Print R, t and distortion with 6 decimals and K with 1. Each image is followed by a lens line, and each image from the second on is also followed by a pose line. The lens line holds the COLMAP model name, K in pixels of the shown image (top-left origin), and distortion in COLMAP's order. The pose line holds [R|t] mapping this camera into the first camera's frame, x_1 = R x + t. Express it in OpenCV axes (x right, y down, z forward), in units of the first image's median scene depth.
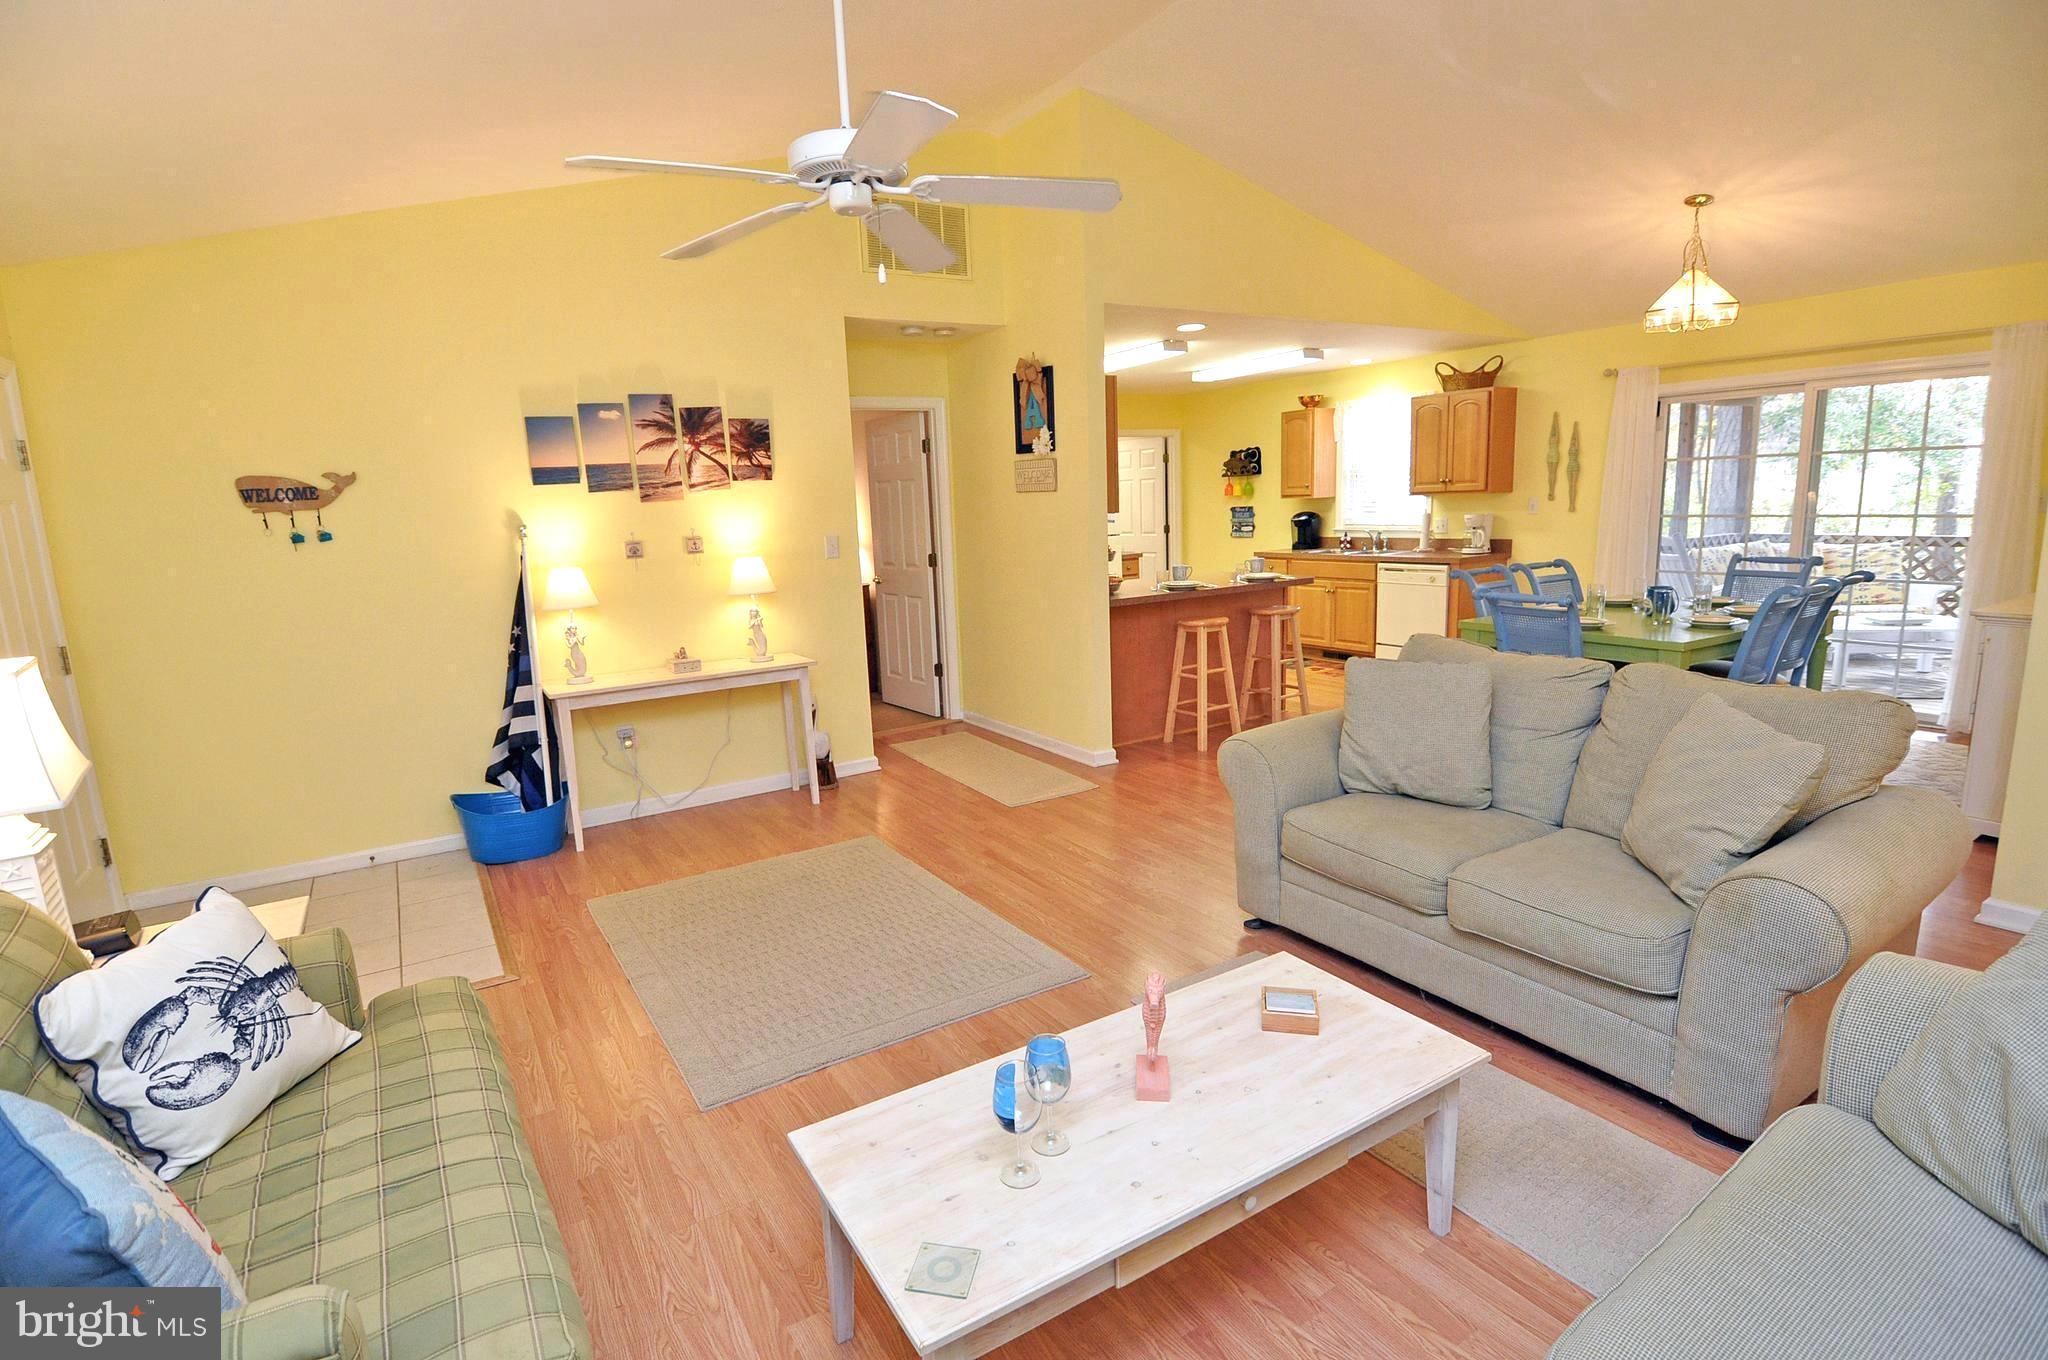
lens RADIAL K [[988.8, 0, 1003.1], [0, 988.8, 686.2], [0, 0, 1]] dist [-0.007175, -0.008187]
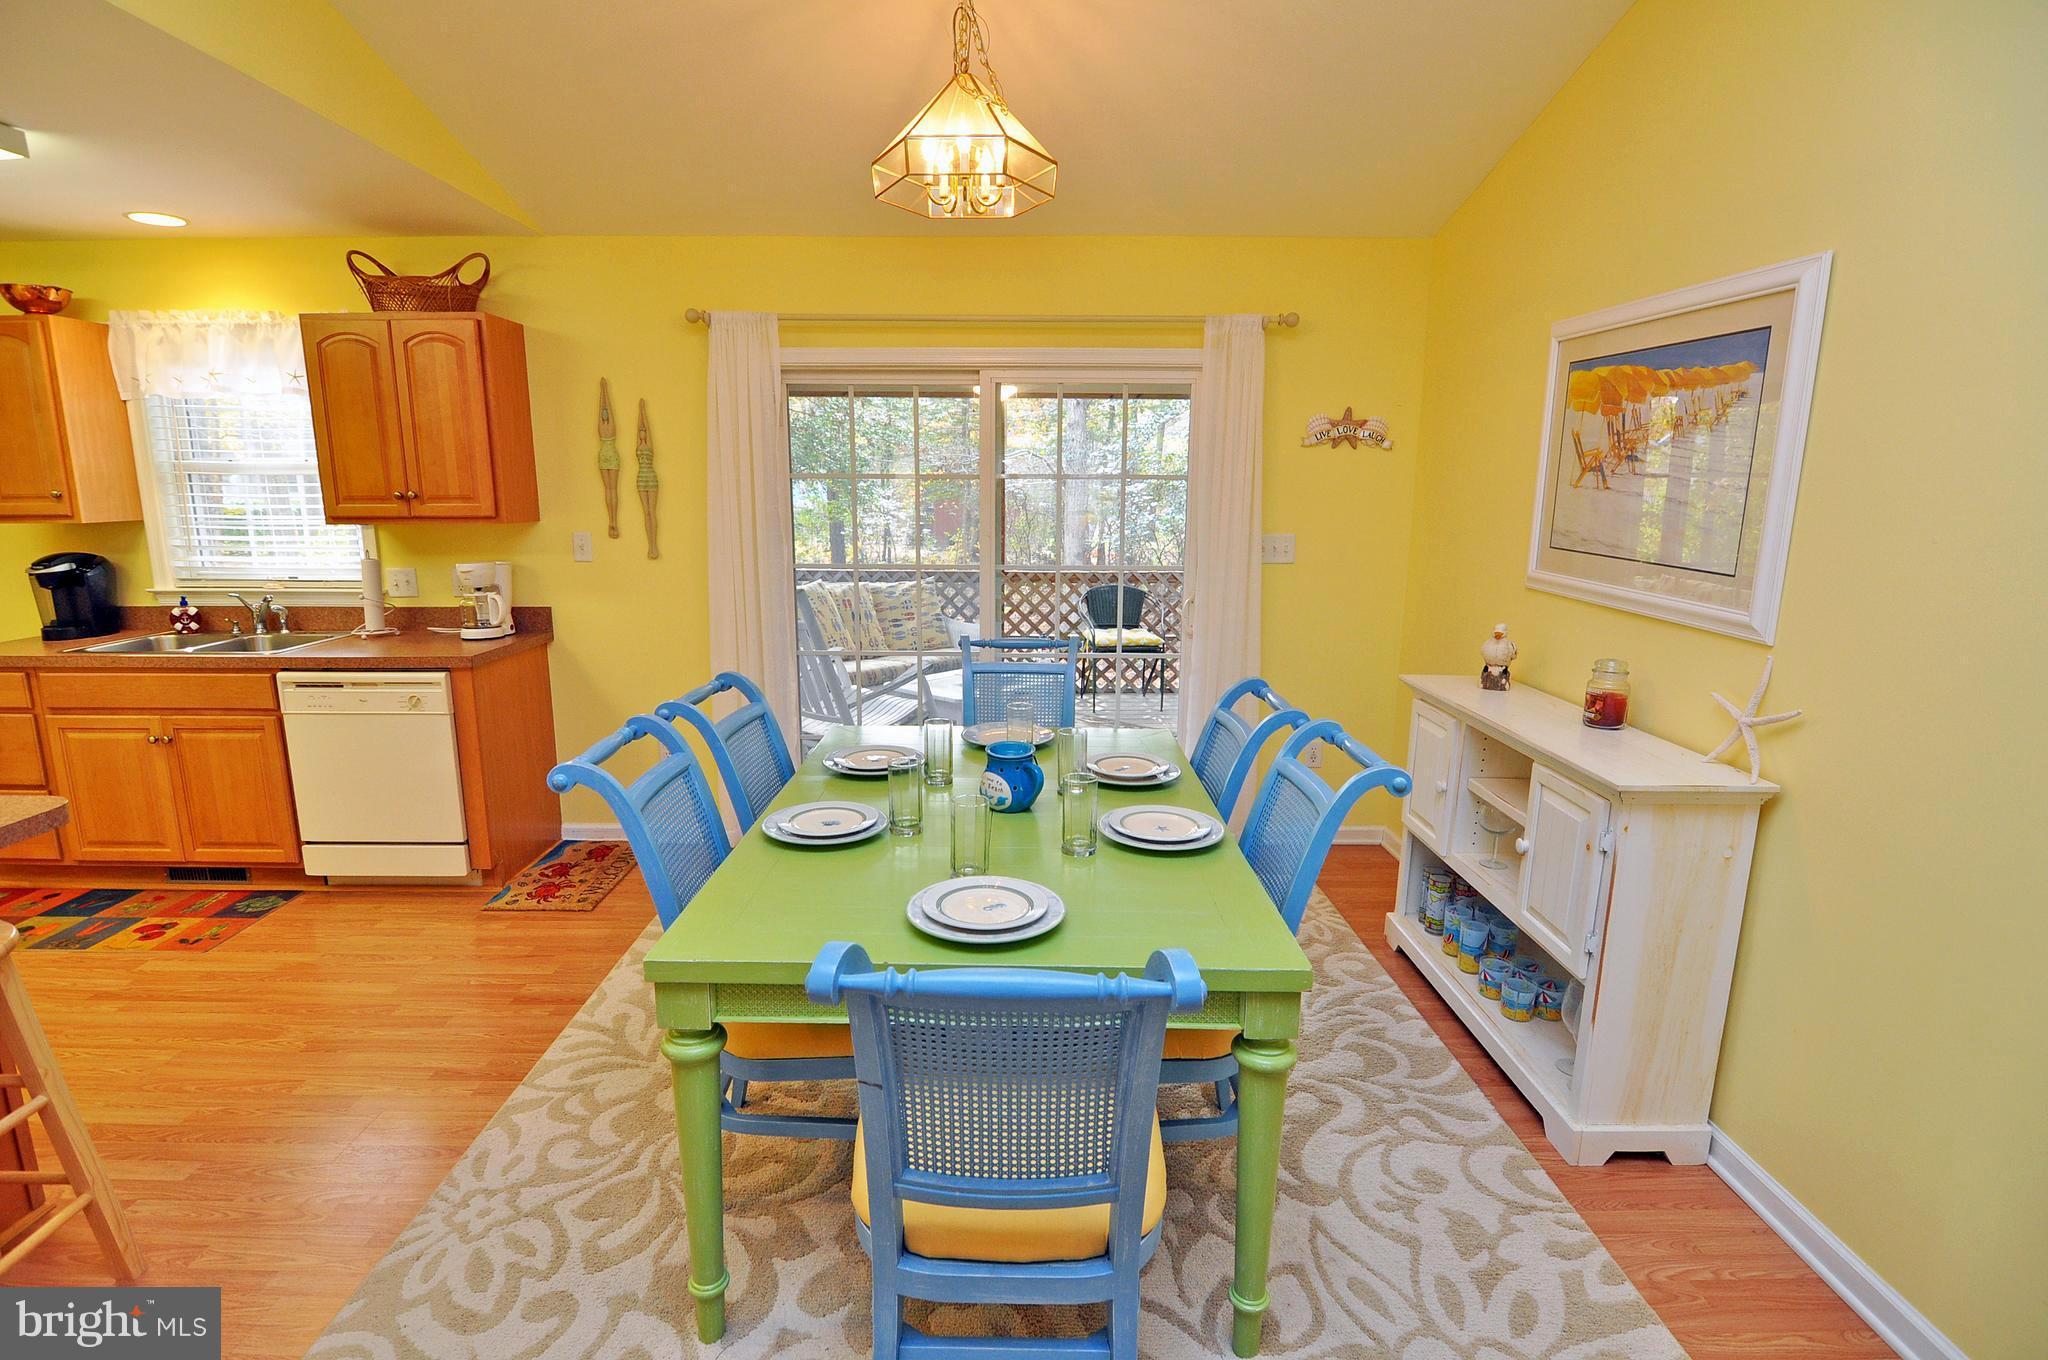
lens RADIAL K [[988.8, 0, 1005.2], [0, 988.8, 684.4], [0, 0, 1]] dist [-0.007175, -0.008187]
pose [[0.531550, -0.121356, 0.838289, 0.245111], [0.132105, 0.989450, 0.059472, -0.138945], [-0.836662, 0.079130, 0.541974, 0.652587]]
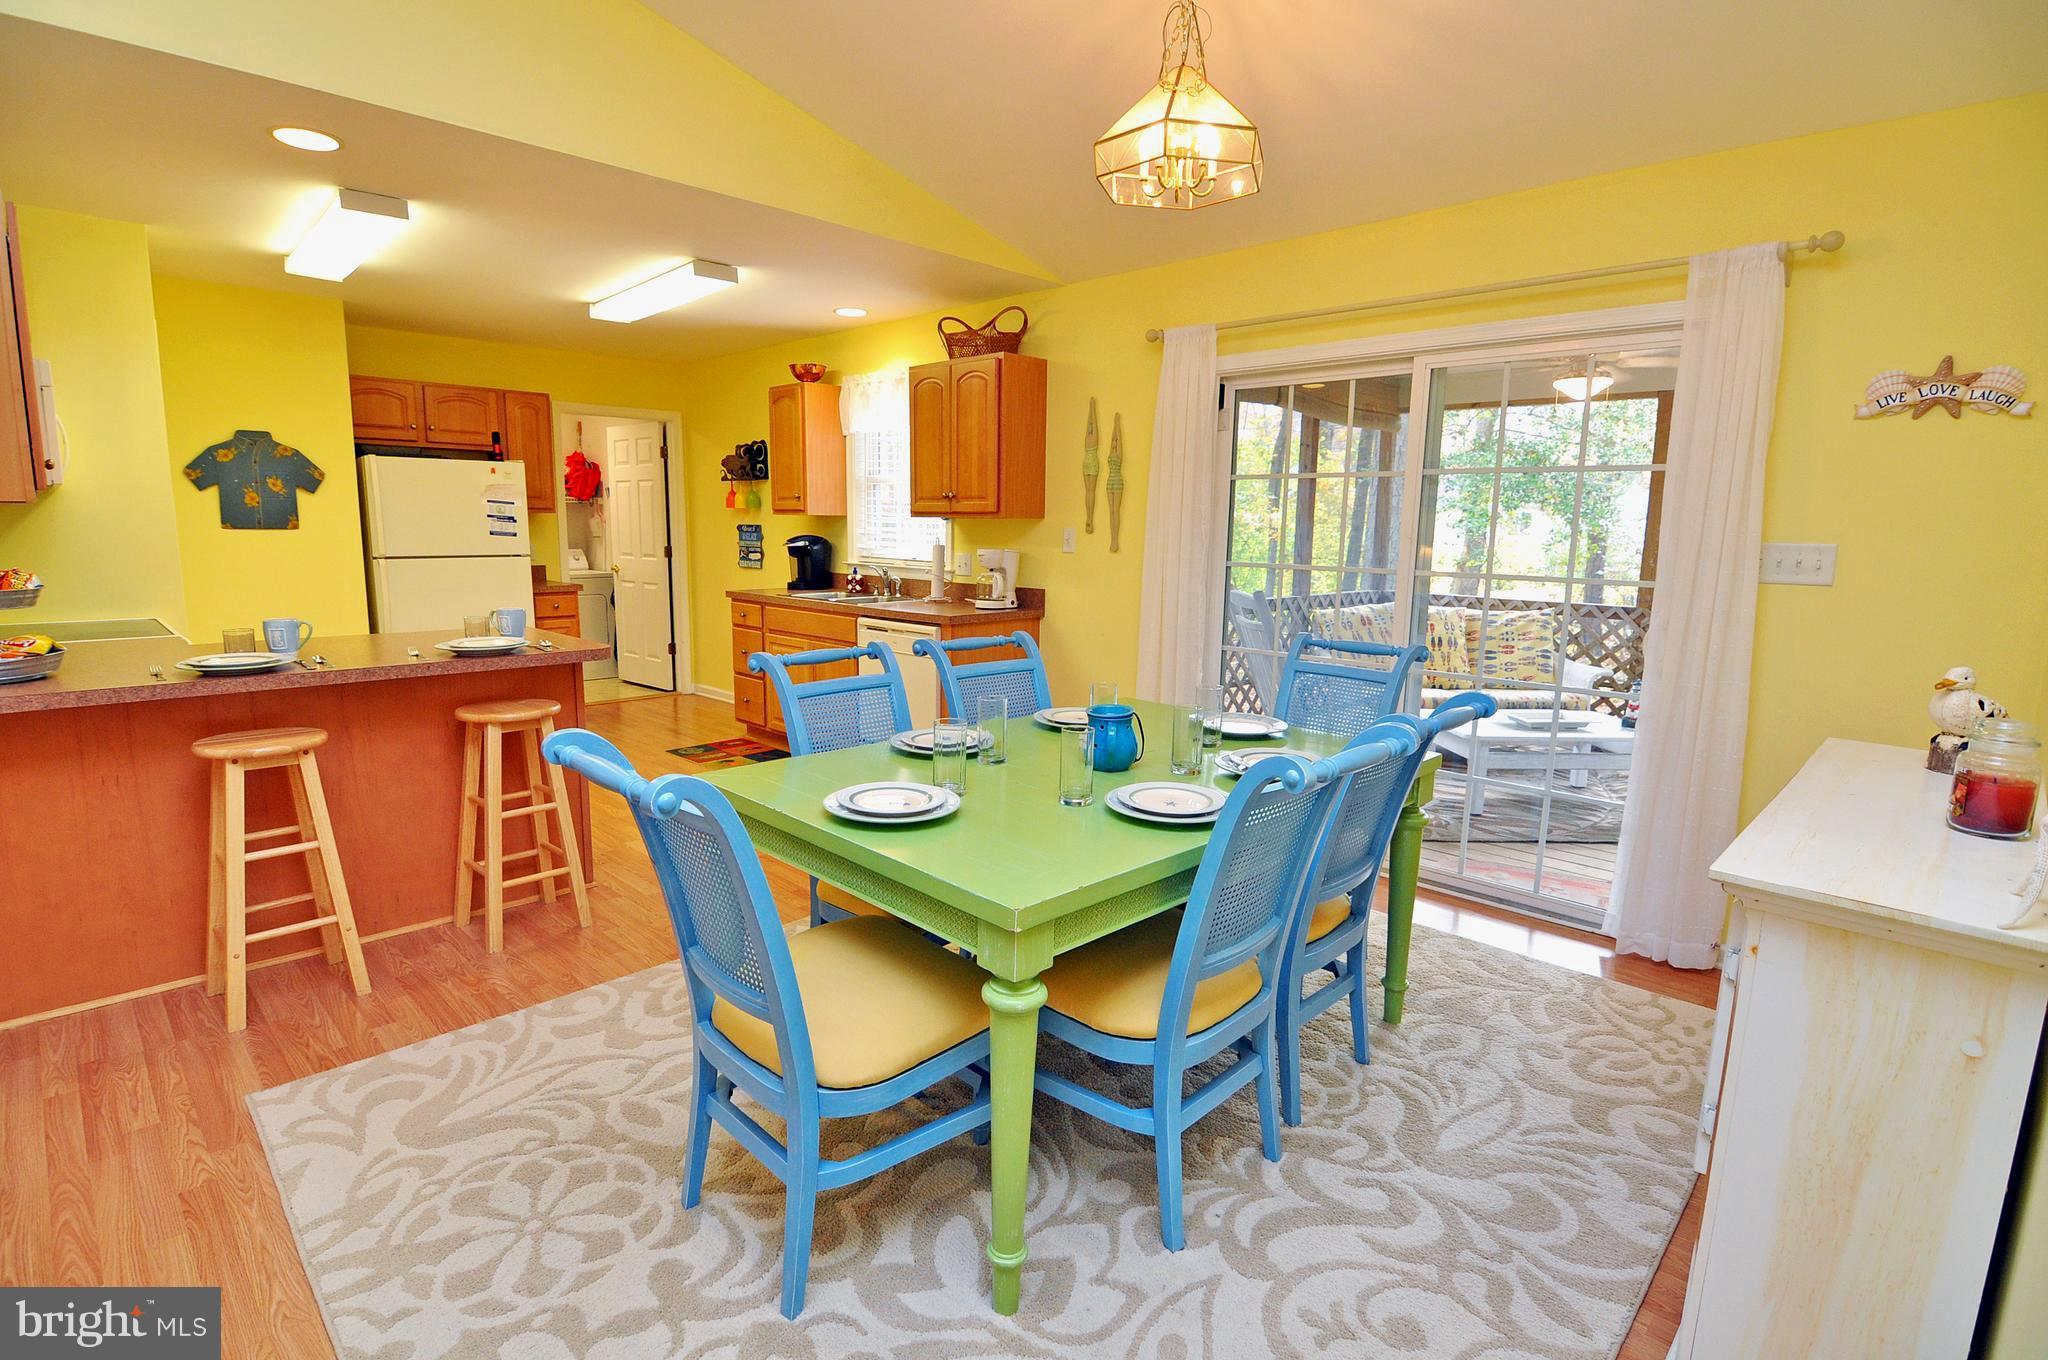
lens RADIAL K [[988.8, 0, 1005.9], [0, 988.8, 681.2], [0, 0, 1]] dist [-0.007175, -0.008187]
pose [[0.972783, 0.019546, 0.230892, 0.444050], [-0.012678, 0.999433, -0.031193, -0.086812], [-0.231370, 0.027417, 0.972479, 0.475242]]
